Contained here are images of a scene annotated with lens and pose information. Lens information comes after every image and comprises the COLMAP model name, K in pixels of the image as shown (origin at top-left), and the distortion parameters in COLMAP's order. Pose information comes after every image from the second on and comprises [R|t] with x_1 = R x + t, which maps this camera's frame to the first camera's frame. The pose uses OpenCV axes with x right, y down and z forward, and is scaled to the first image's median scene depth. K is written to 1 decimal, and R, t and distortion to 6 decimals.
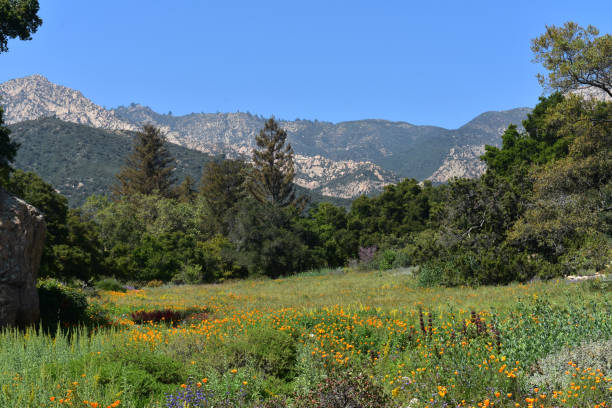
lens RADIAL K [[1159.7, 0, 306.0], [0, 1159.7, 204.0], [0, 0, 1]] dist [0.044818, 0.149065]
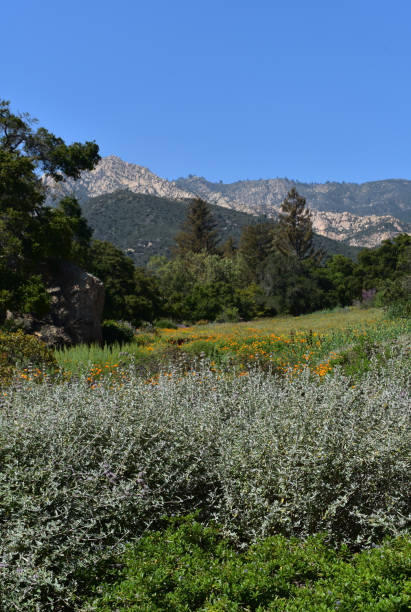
lens RADIAL K [[1040.5, 0, 205.5], [0, 1040.5, 306.0], [0, 0, 1]] dist [-0.018231, 0.078135]
pose [[0.988642, -0.026998, -0.147847, 0.039375], [0.034802, 0.998120, 0.050448, -0.007506], [0.146207, -0.055020, 0.987723, -0.129861]]
